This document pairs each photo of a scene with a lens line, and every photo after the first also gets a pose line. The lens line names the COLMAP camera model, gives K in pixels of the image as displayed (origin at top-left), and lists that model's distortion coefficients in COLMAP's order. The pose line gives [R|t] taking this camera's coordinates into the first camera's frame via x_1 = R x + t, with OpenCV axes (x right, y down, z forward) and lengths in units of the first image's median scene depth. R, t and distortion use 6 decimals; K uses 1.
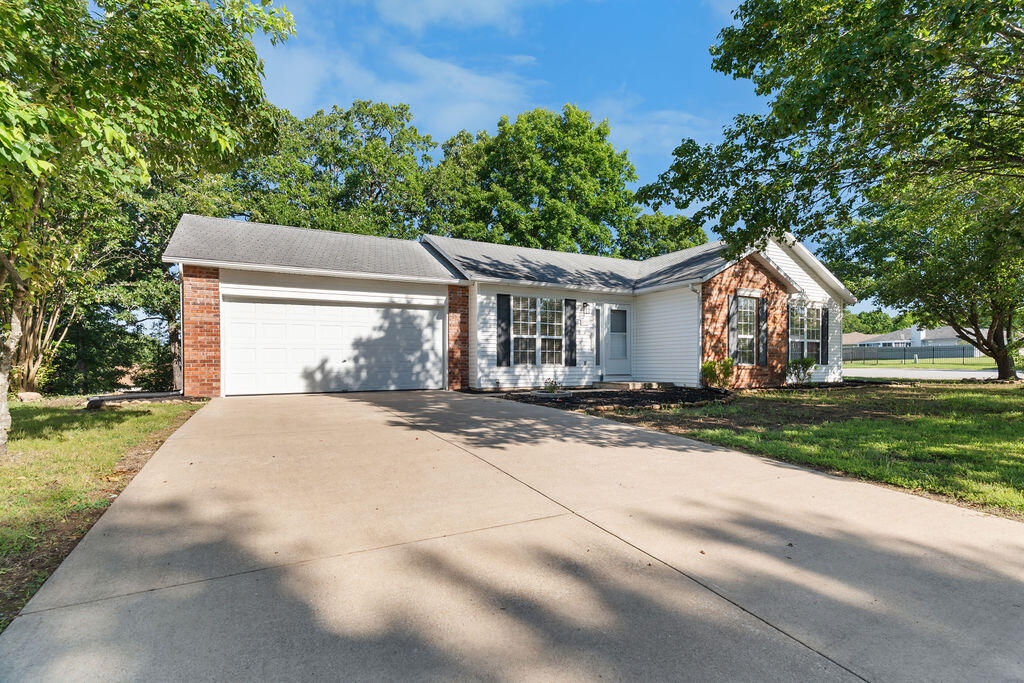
lens RADIAL K [[486.0, 0, 510.7], [0, 486.0, 350.9], [0, 0, 1]] dist [-0.000905, 0.000000]
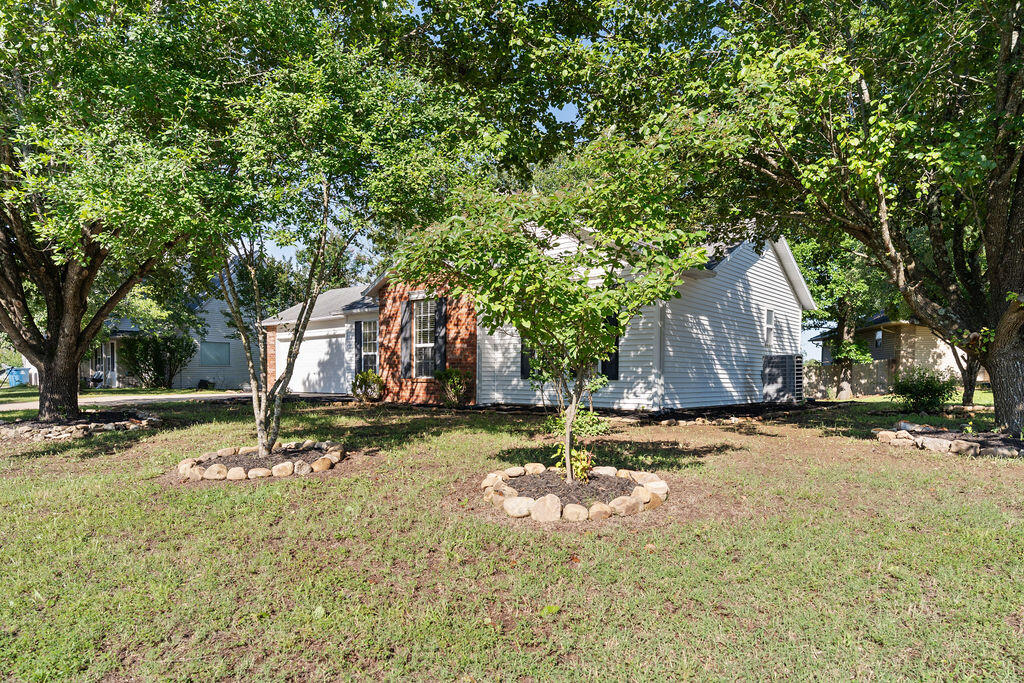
lens RADIAL K [[637.3, 0, 512.0], [0, 637.3, 341.5], [0, 0, 1]] dist [-0.001678, -0.000327]
pose [[0.374825, -0.052522, -0.925607, 1.647193], [0.010852, 0.998574, -0.052268, 0.024871], [0.927032, 0.009546, 0.374861, 0.736306]]
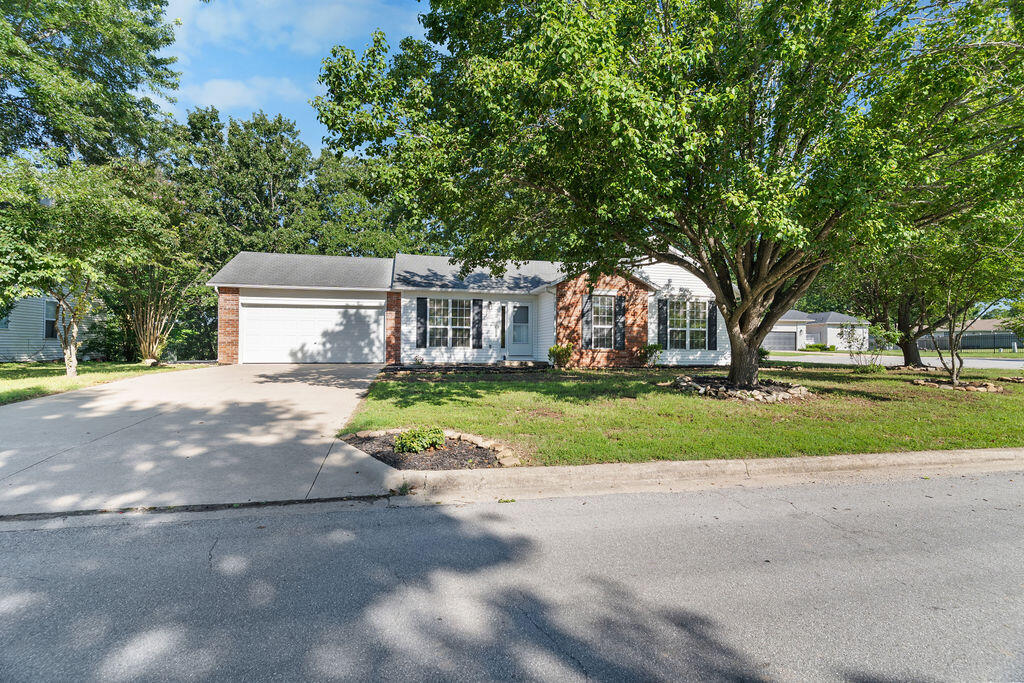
lens RADIAL K [[486.0, 0, 510.7], [0, 486.0, 350.9], [0, 0, 1]] dist [-0.000905, 0.000000]
pose [[0.970711, 0.007127, -0.240145, 0.570525], [-0.000799, 0.999650, 0.026436, -0.001897], [0.240250, -0.025470, 0.970377, -0.302660]]
